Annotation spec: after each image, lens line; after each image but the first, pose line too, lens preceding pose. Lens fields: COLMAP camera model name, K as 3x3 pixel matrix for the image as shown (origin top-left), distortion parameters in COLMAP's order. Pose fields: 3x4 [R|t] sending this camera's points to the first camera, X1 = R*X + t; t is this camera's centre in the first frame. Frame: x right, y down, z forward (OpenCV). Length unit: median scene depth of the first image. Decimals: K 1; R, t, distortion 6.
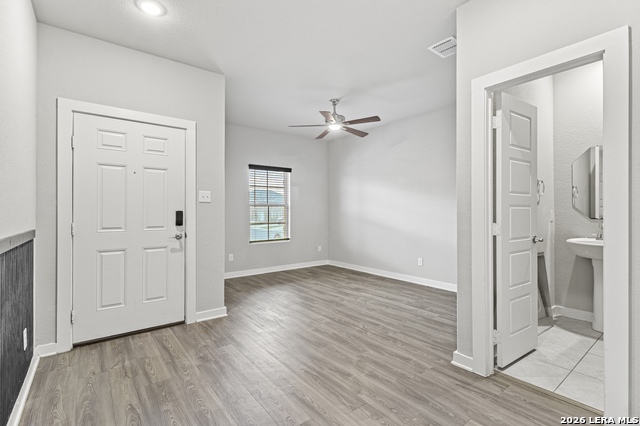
lens RADIAL K [[297.2, 0, 320.0], [0, 297.2, 213.0], [0, 0, 1]] dist [0.000227, 0.000015]
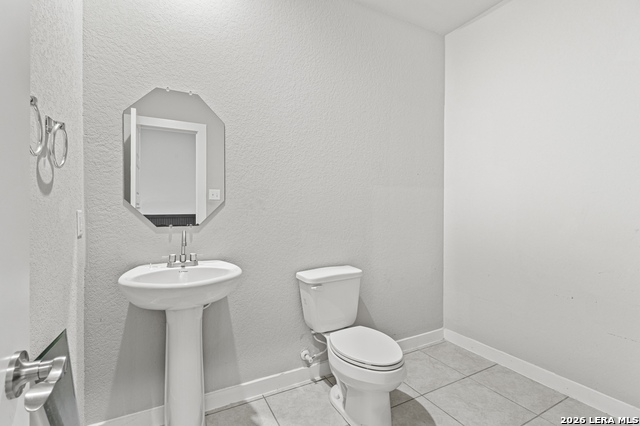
lens RADIAL K [[297.2, 0, 320.0], [0, 297.2, 213.0], [0, 0, 1]] dist [0.000227, 0.000015]
pose [[0.161348, -0.002707, 0.986894, 0.426357], [-0.004720, 0.999983, 0.003514, -0.008186], [-0.986886, -0.005225, 0.161332, 0.606511]]
